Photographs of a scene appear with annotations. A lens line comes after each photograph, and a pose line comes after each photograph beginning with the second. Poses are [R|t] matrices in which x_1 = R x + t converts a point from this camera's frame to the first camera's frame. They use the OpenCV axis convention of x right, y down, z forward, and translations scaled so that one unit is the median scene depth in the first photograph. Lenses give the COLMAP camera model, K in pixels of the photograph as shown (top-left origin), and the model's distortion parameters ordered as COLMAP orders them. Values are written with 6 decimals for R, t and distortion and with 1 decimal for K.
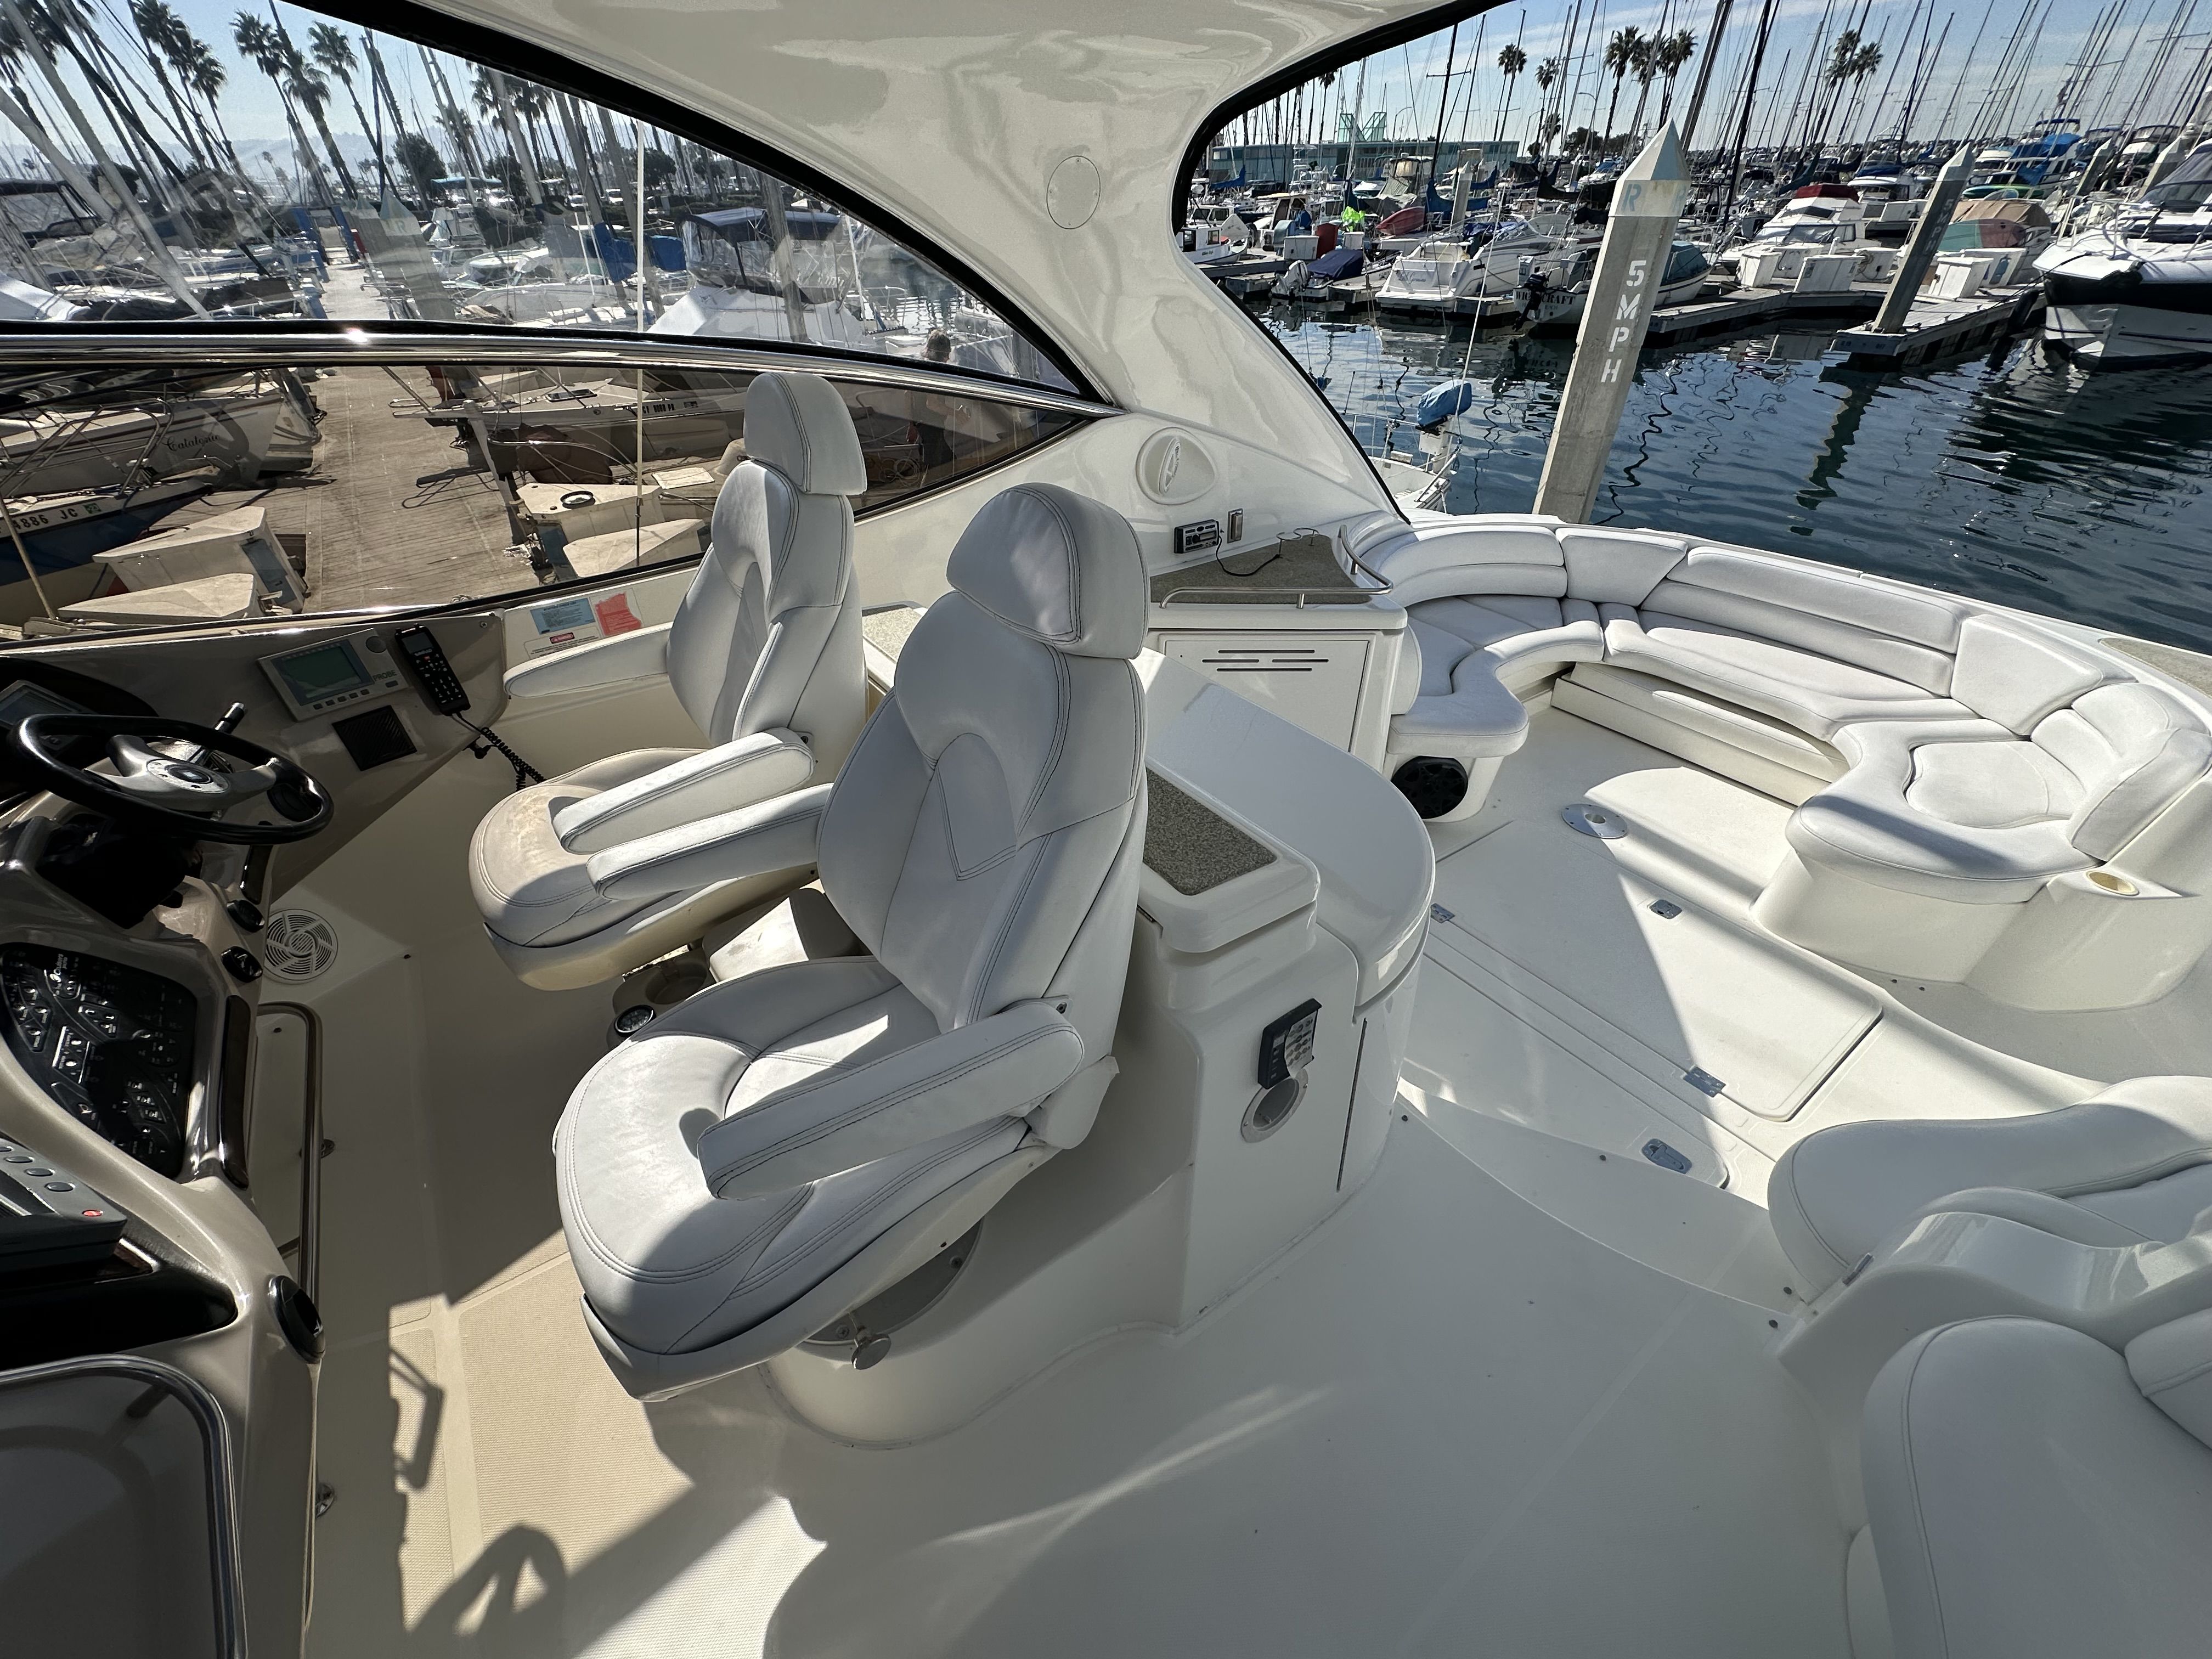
lens RADIAL K [[877.1, 0, 1102.7], [0, 877.1, 828.9], [0, 0, 1]] dist [-0.001687, -0.002451]
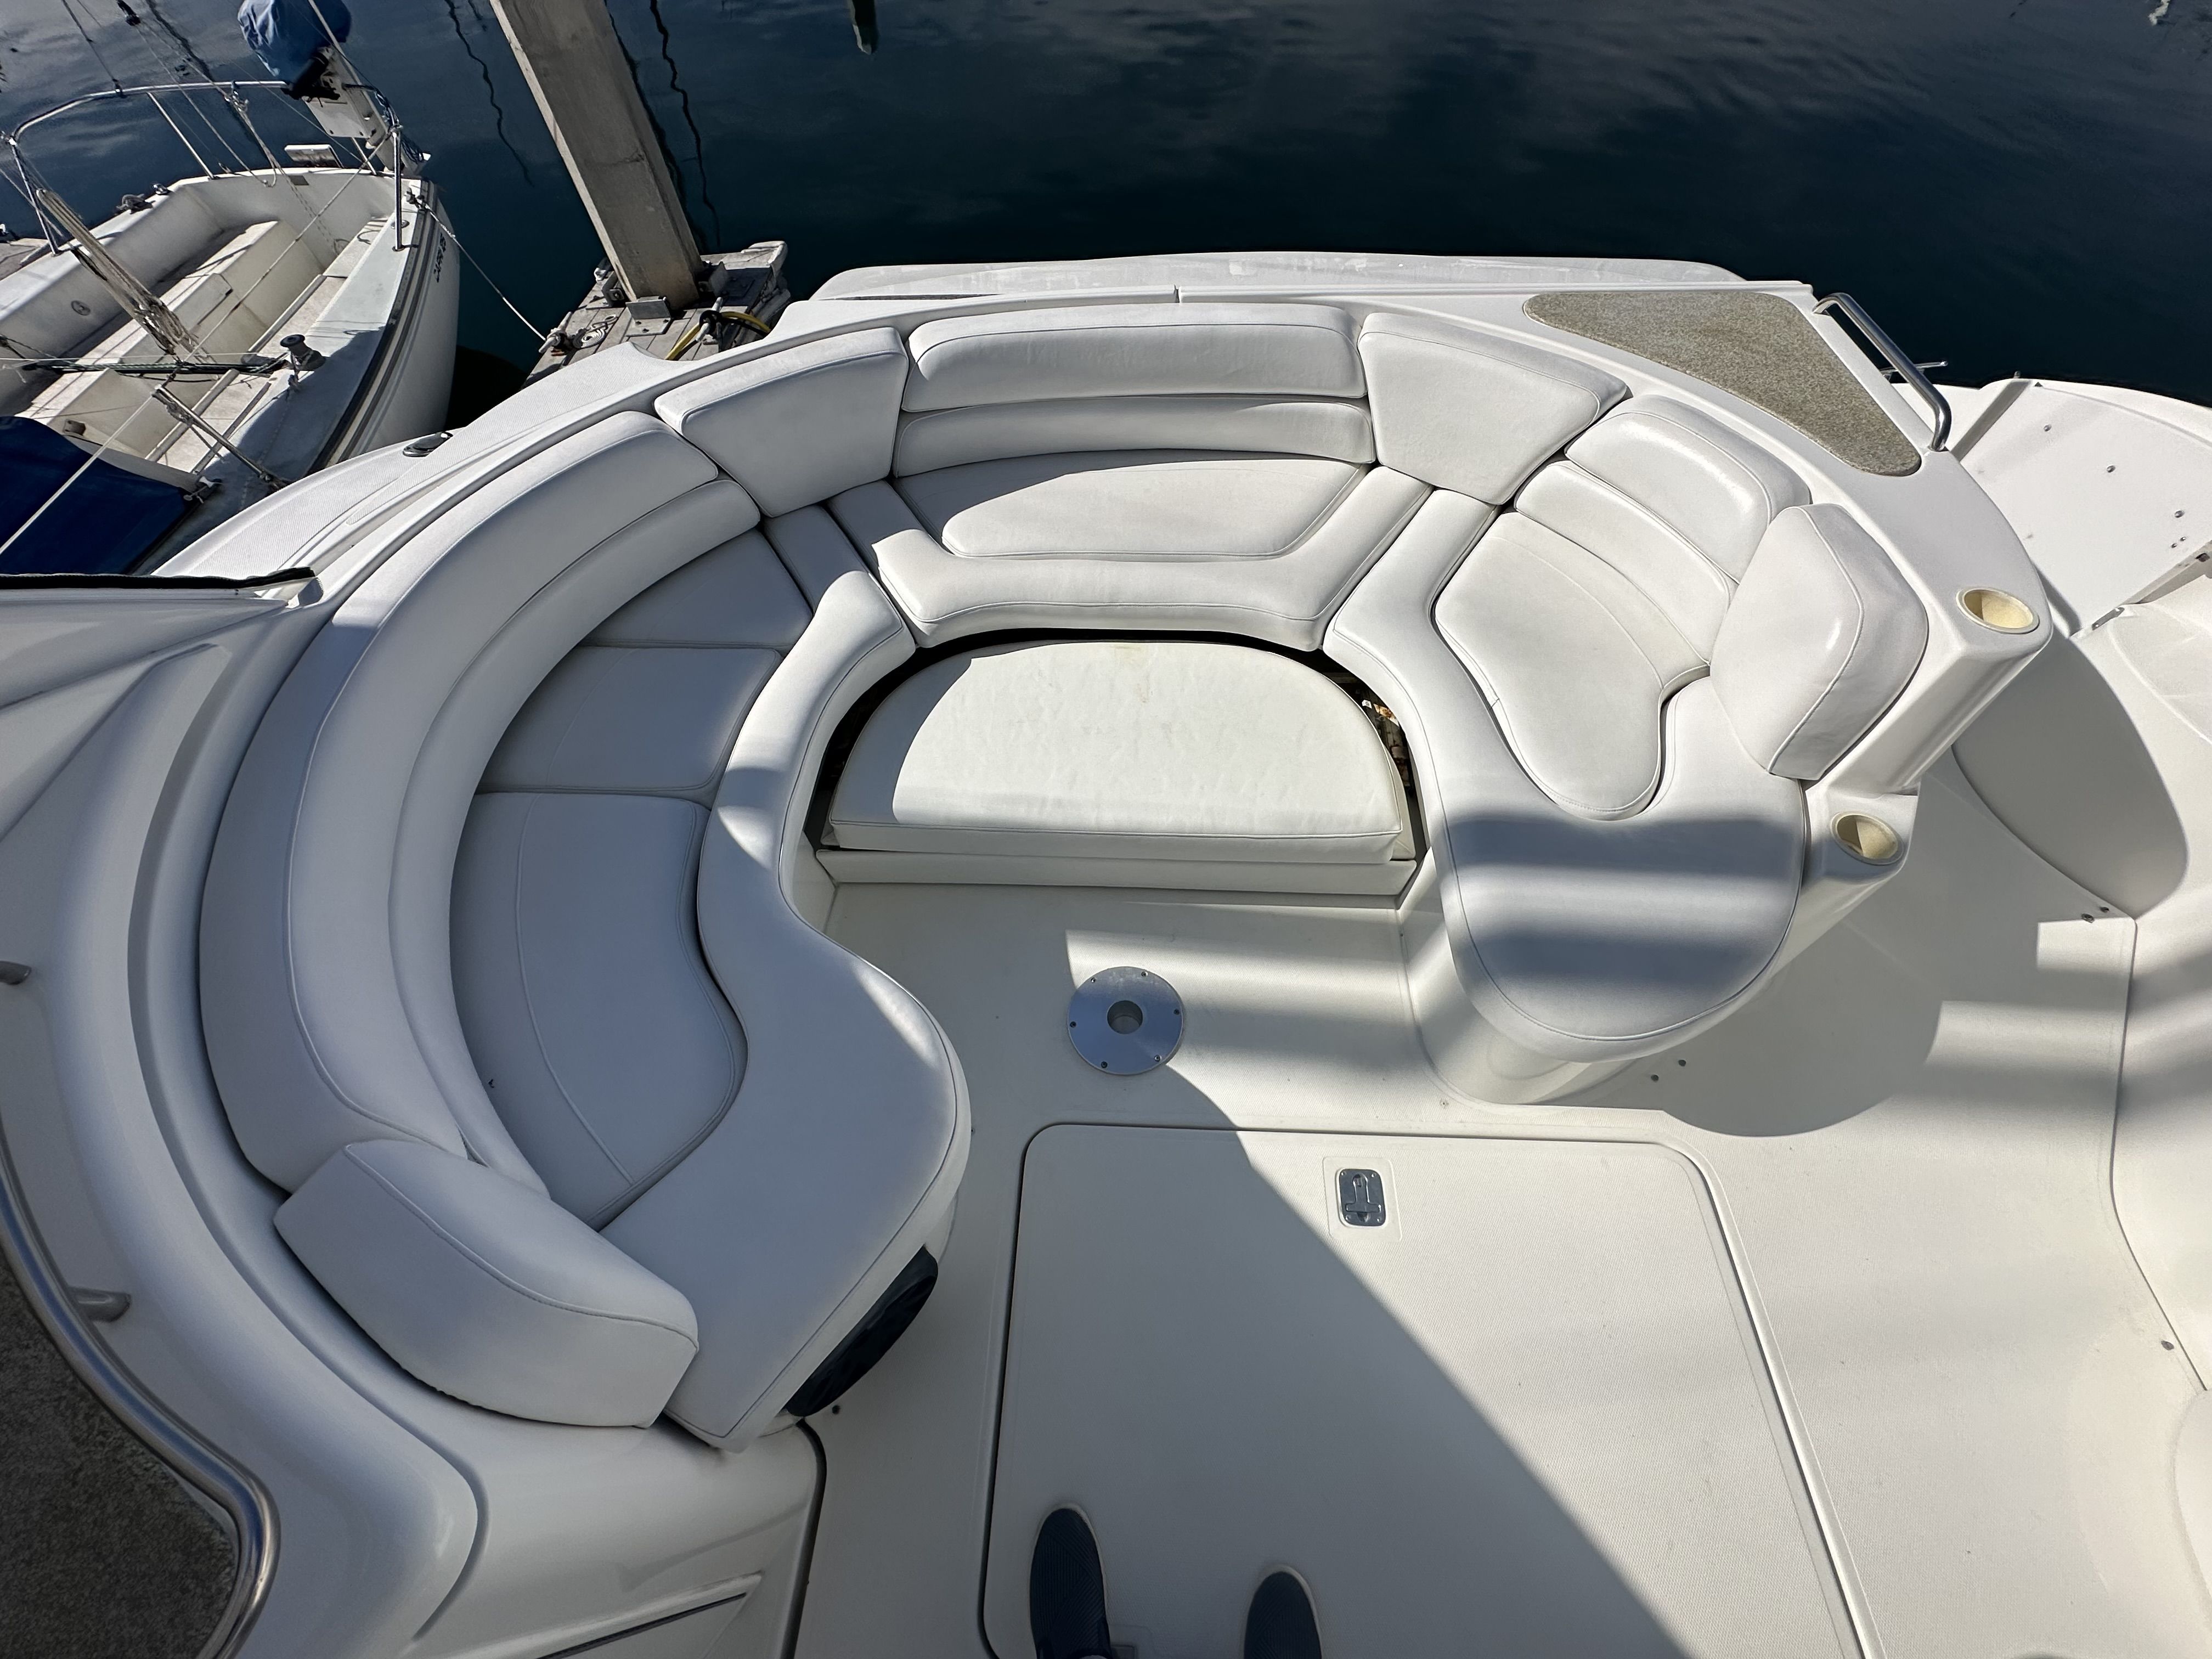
lens RADIAL K [[894.5, 0, 1116.5], [0, 894.5, 827.5], [0, 0, 1]] dist [0.000419, 0.000493]
pose [[0.633686, -0.656781, 0.408756, 0.350884], [0.480305, 0.748240, 0.457650, -0.285434], [-0.606423, -0.093679, 0.789604, 0.491325]]
